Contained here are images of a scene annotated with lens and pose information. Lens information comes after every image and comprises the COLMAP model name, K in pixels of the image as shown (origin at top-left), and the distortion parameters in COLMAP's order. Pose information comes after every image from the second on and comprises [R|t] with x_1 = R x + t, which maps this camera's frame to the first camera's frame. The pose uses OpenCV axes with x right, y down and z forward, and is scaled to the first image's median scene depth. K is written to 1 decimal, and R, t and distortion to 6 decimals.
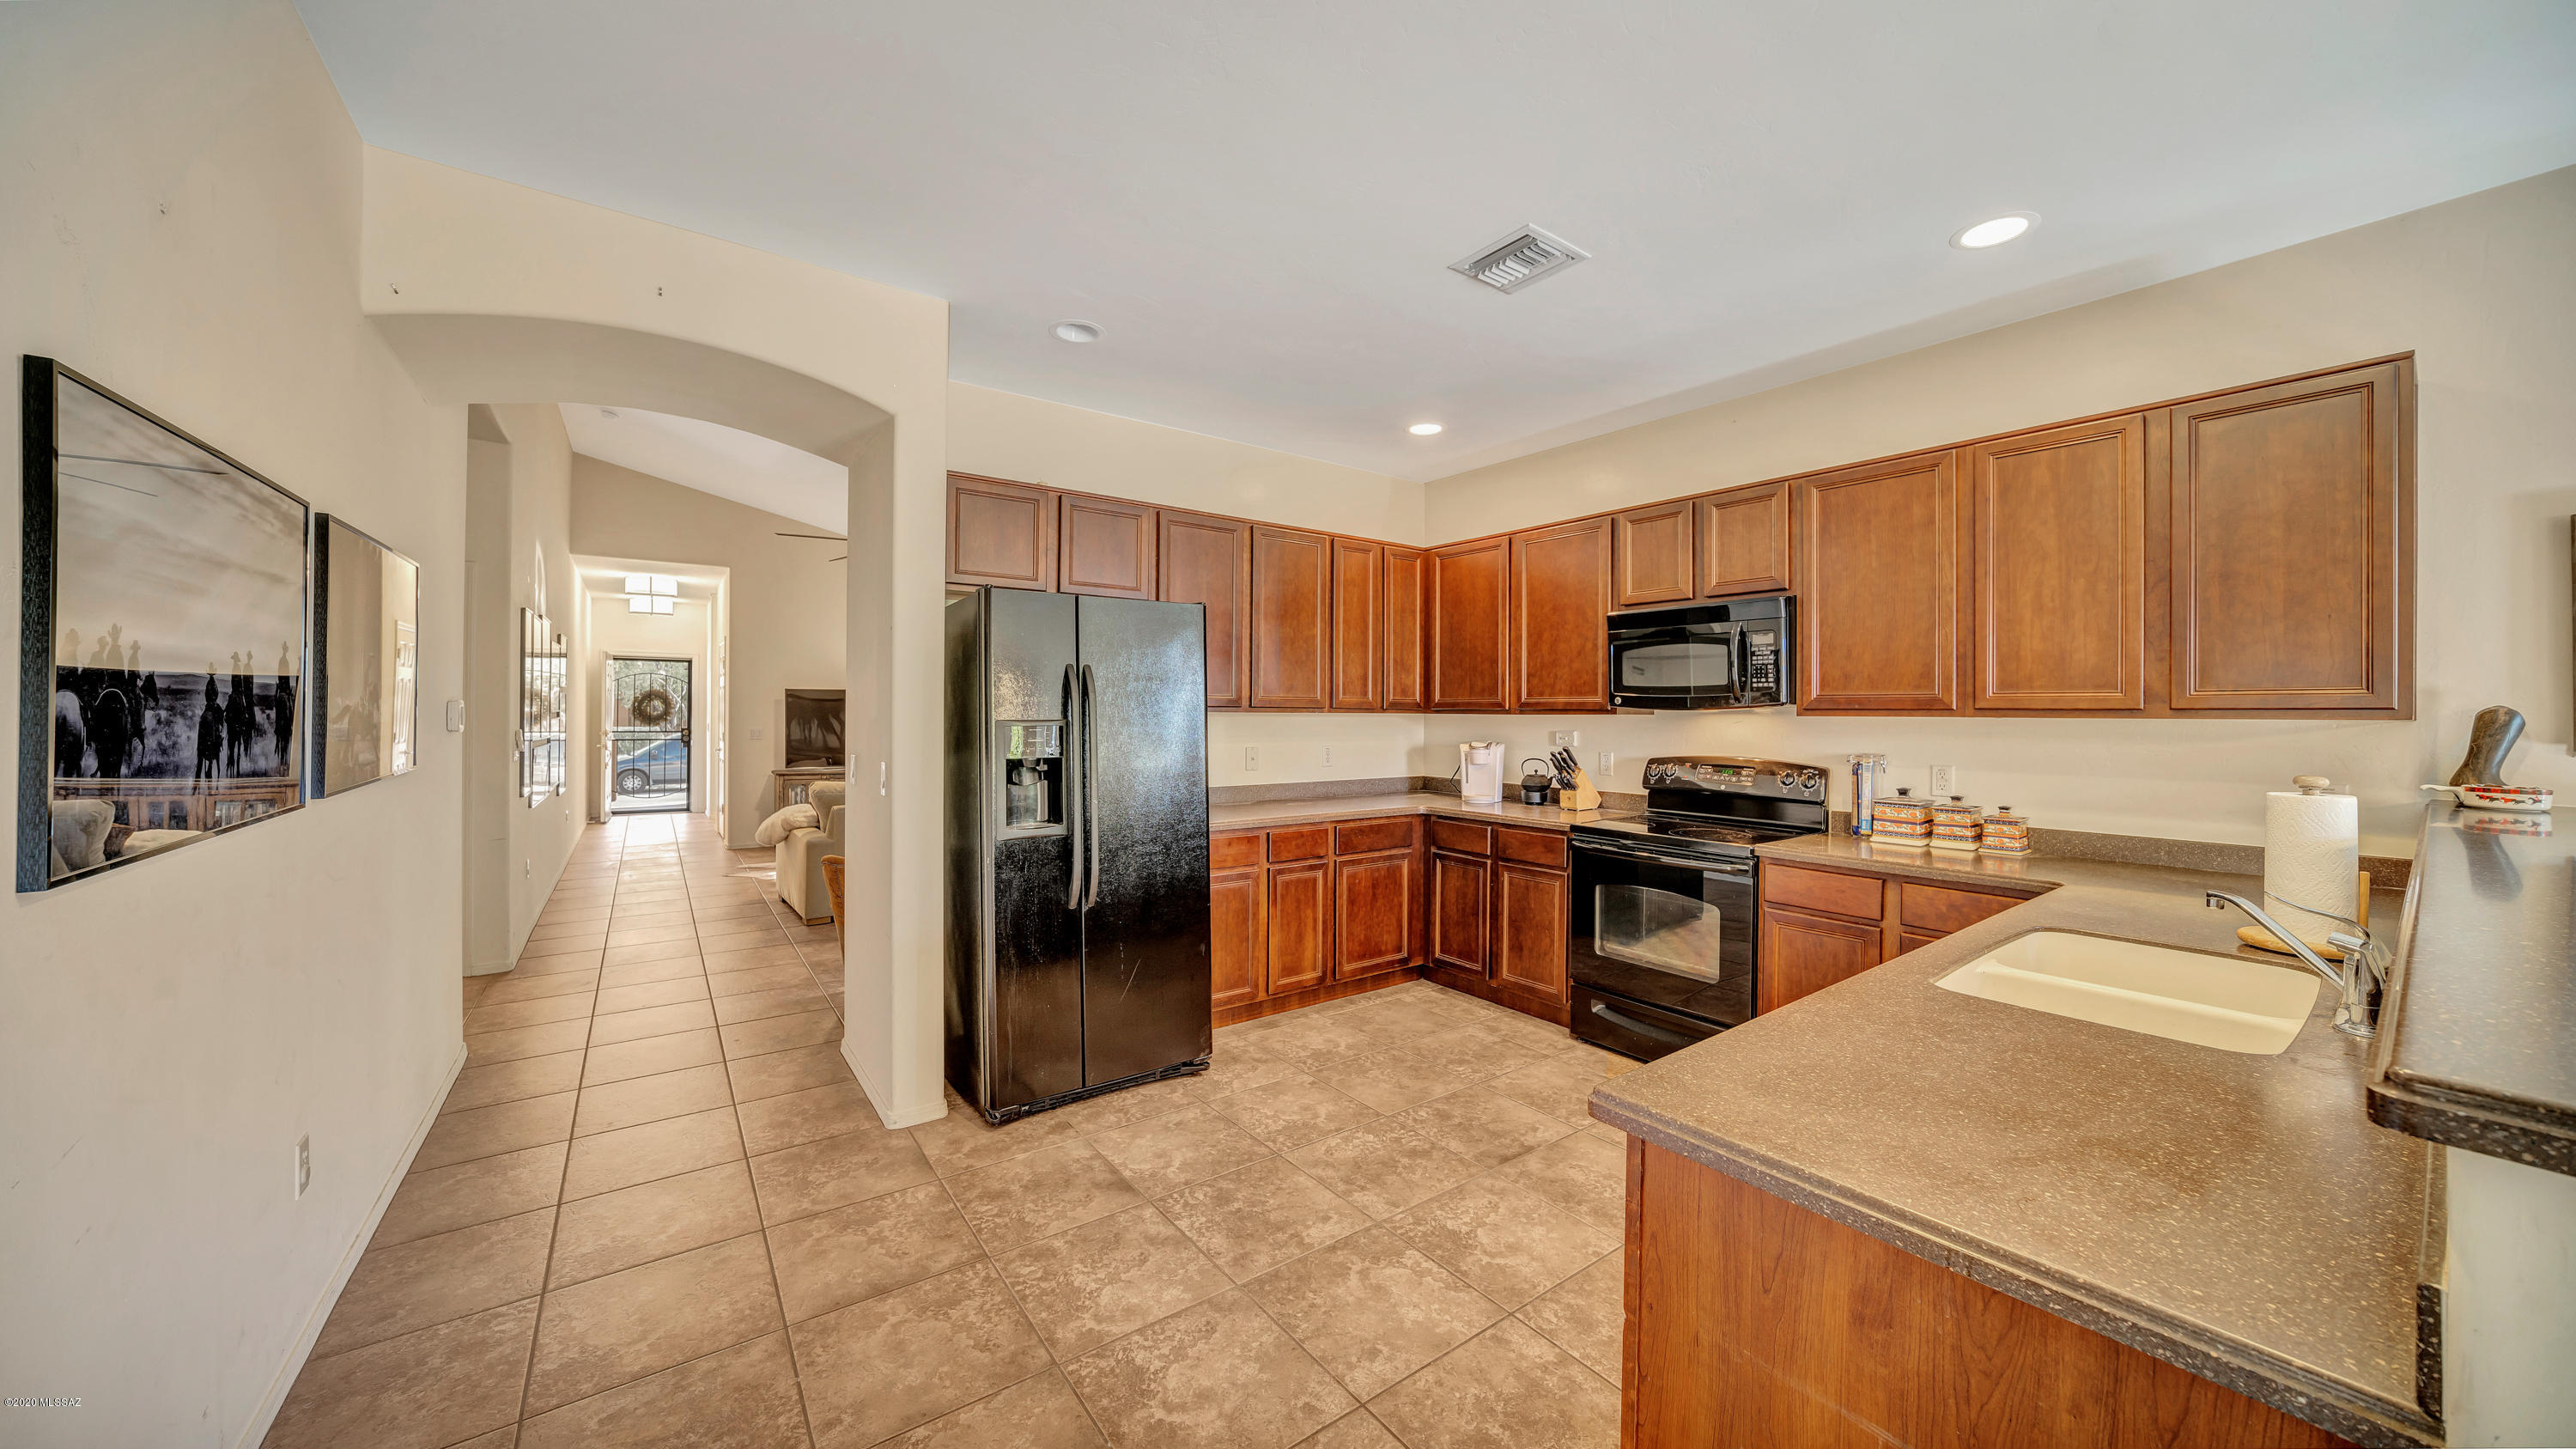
lens RADIAL K [[911.0, 0, 1303.5], [0, 911.0, 722.3], [0, 0, 1]] dist [-0.006170, 0.000321]
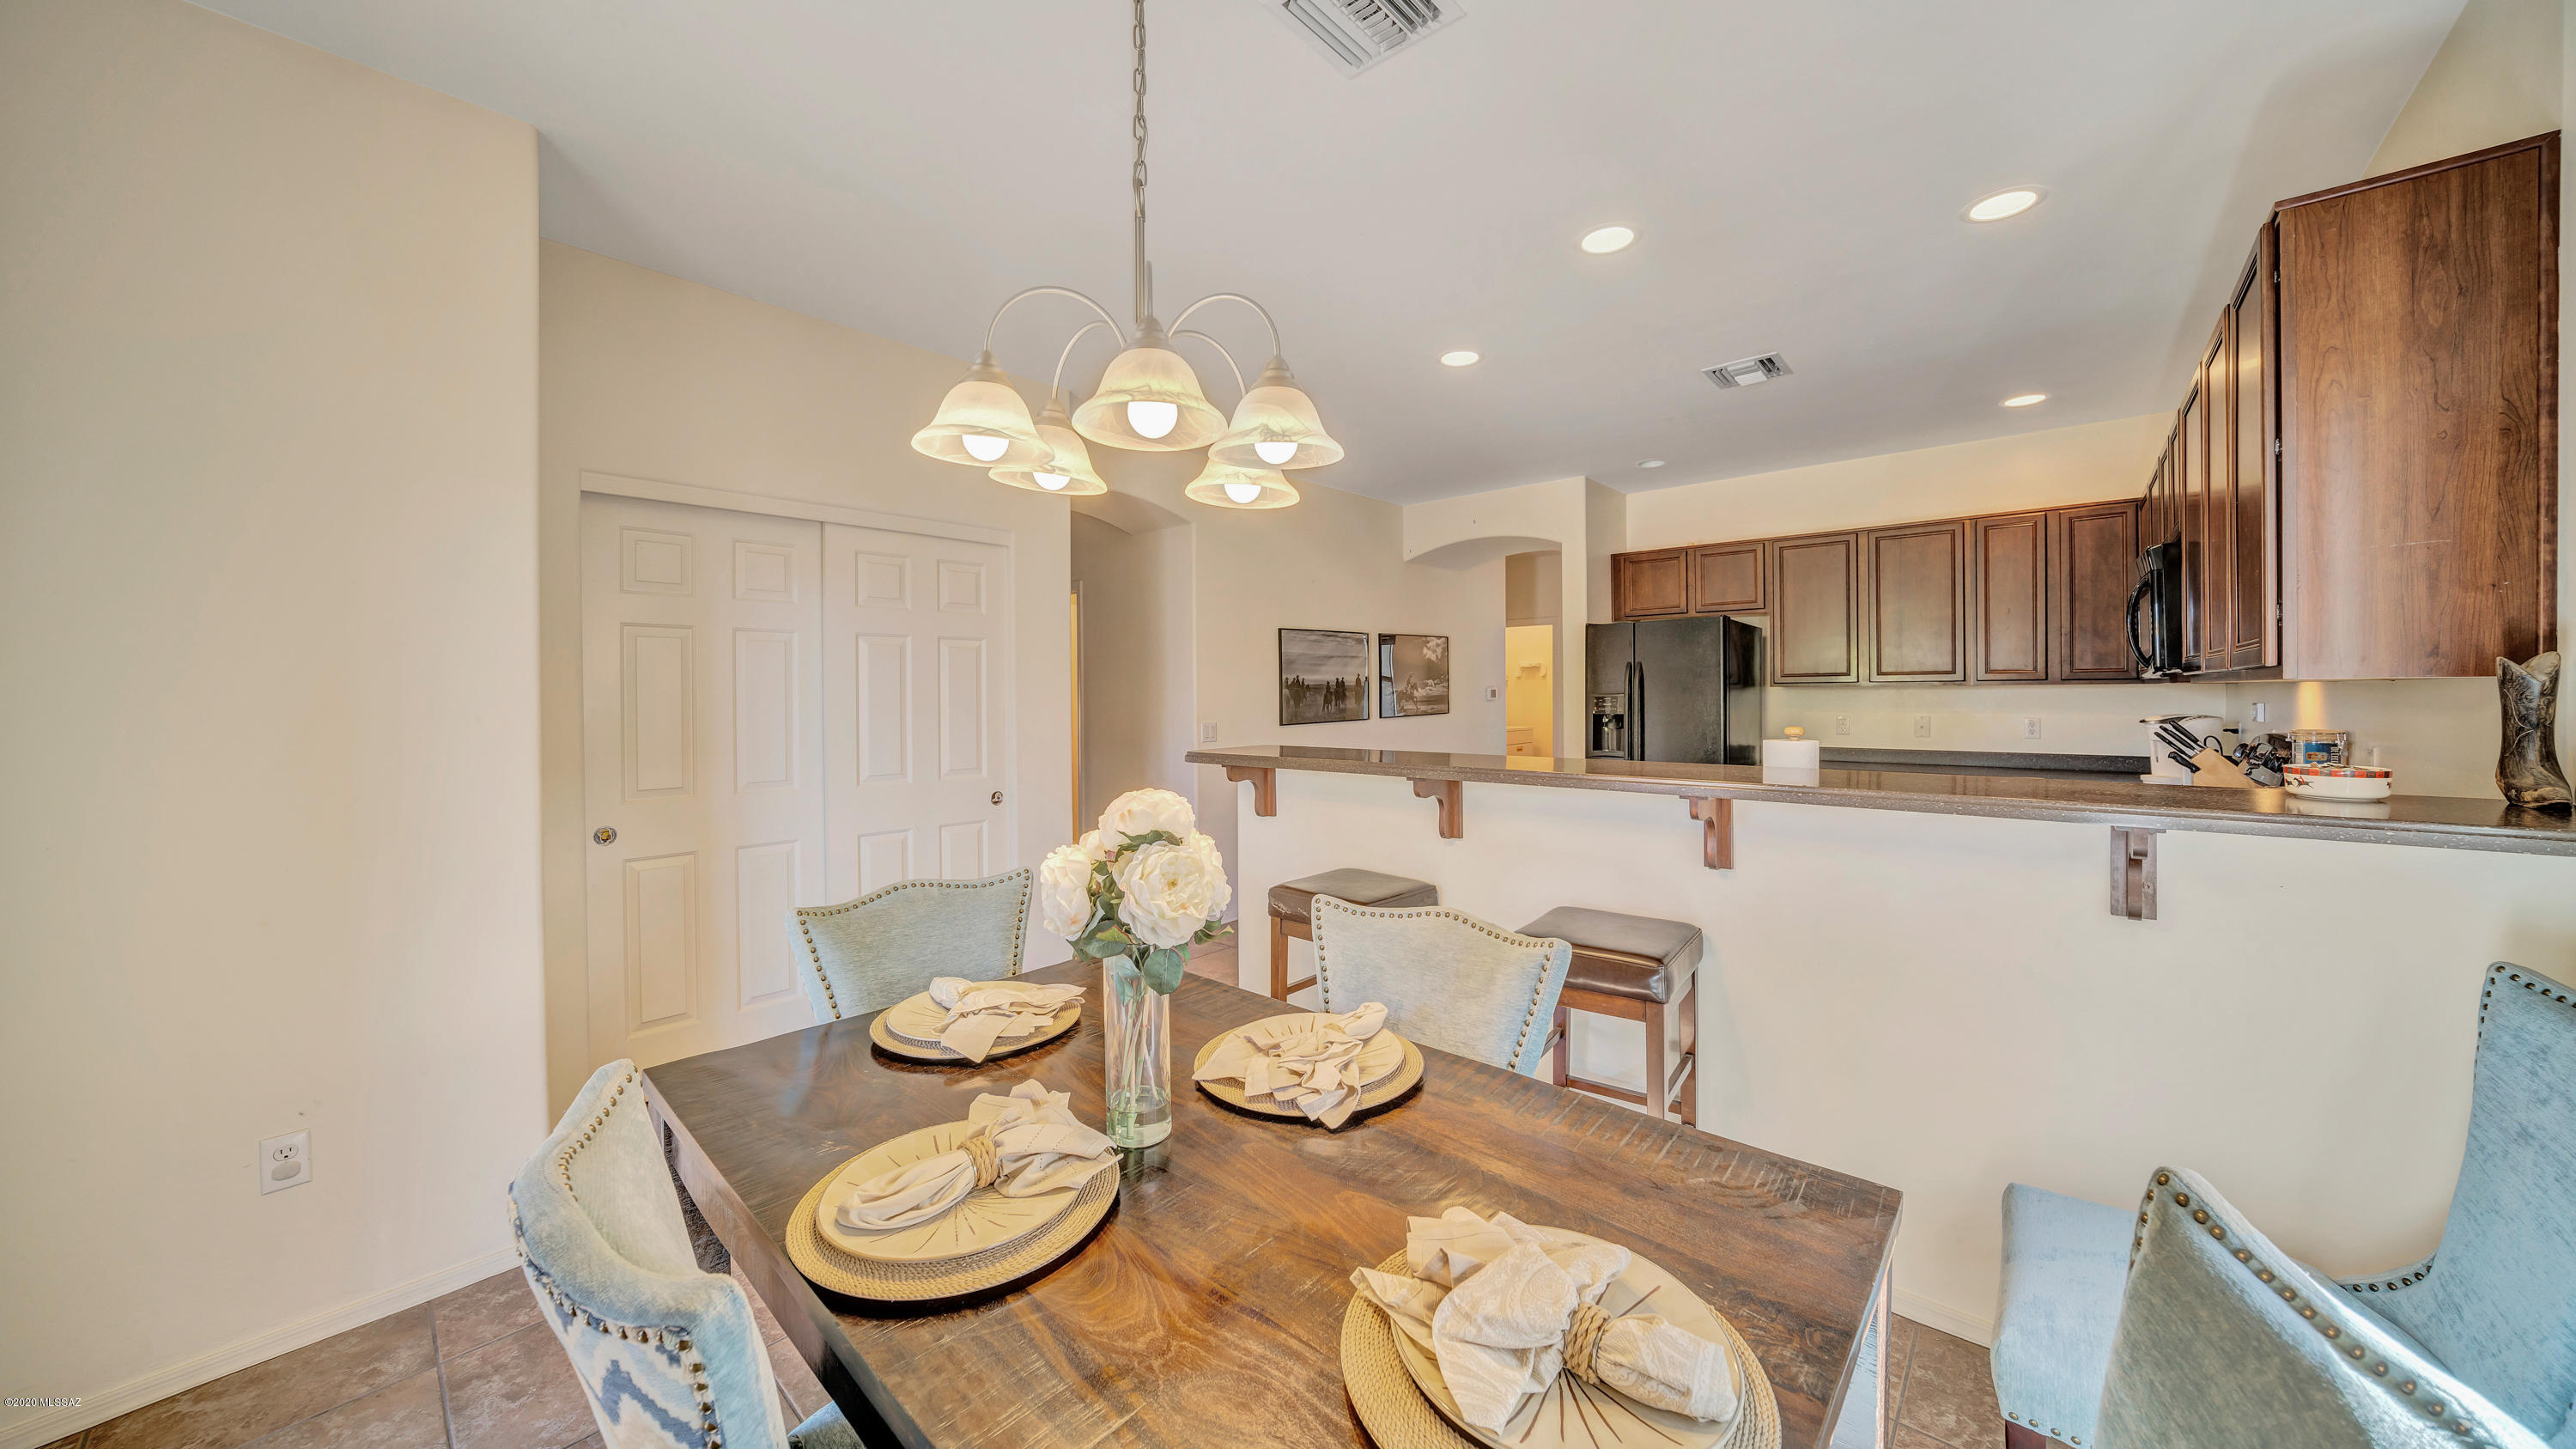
lens RADIAL K [[911.0, 0, 1261.8], [0, 911.0, 688.9], [0, 0, 1]] dist [-0.006170, 0.000321]
pose [[0.152609, -0.008389, -0.988251, 1.457909], [0.001201, 0.999965, -0.008303, 0.005494], [0.988286, 0.000080, 0.152614, 0.025559]]
